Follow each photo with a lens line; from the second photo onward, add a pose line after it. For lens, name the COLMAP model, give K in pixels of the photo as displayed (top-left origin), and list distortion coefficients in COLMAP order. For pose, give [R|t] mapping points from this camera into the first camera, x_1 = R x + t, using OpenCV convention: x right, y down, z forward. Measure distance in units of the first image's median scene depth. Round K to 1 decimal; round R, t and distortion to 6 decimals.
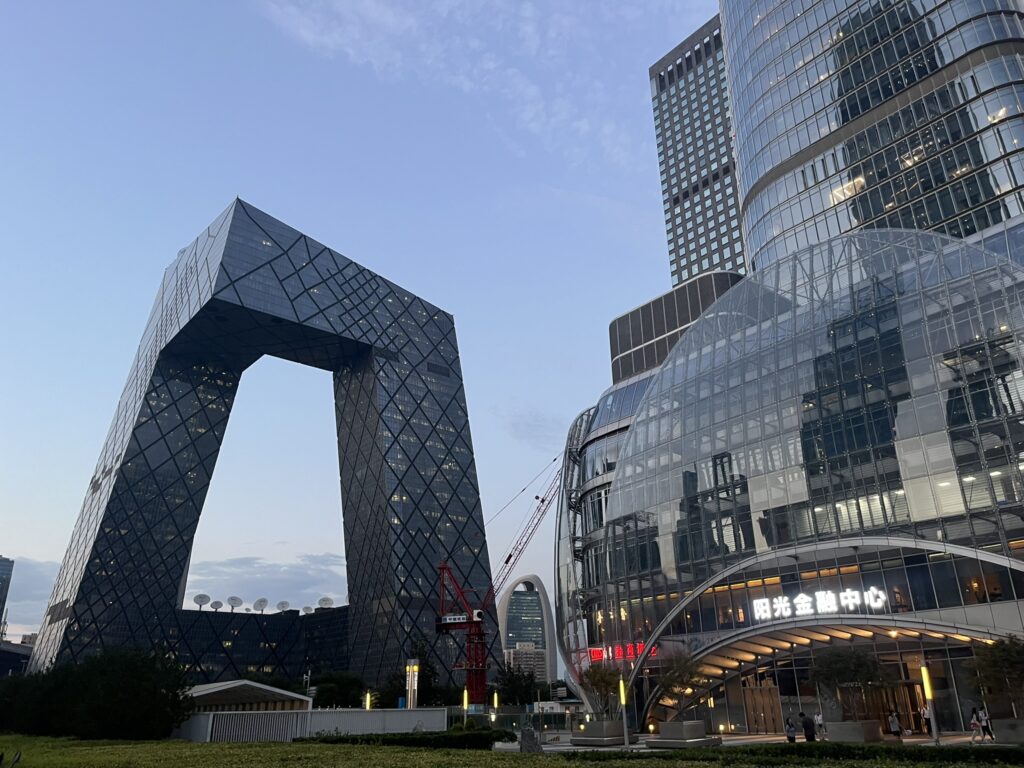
lens RADIAL K [[757.1, 0, 515.9], [0, 757.1, 382.8], [0, 0, 1]] dist [0.005937, -0.006857]
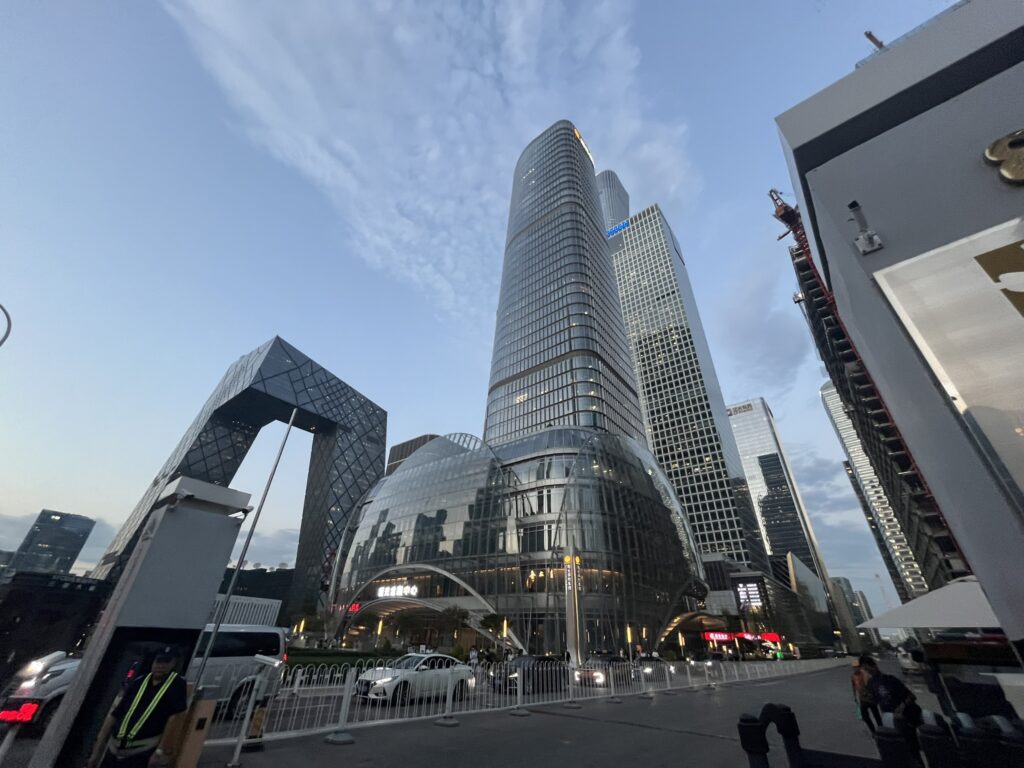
lens RADIAL K [[413.1, 0, 512.0], [0, 413.1, 386.8], [0, 0, 1]] dist [-0.000439, 0.000293]
pose [[0.980065, 0.143894, 0.136991, 0.078707], [-0.122033, 0.980118, -0.156450, -0.030218], [-0.156780, 0.136614, 0.978139, -0.070431]]
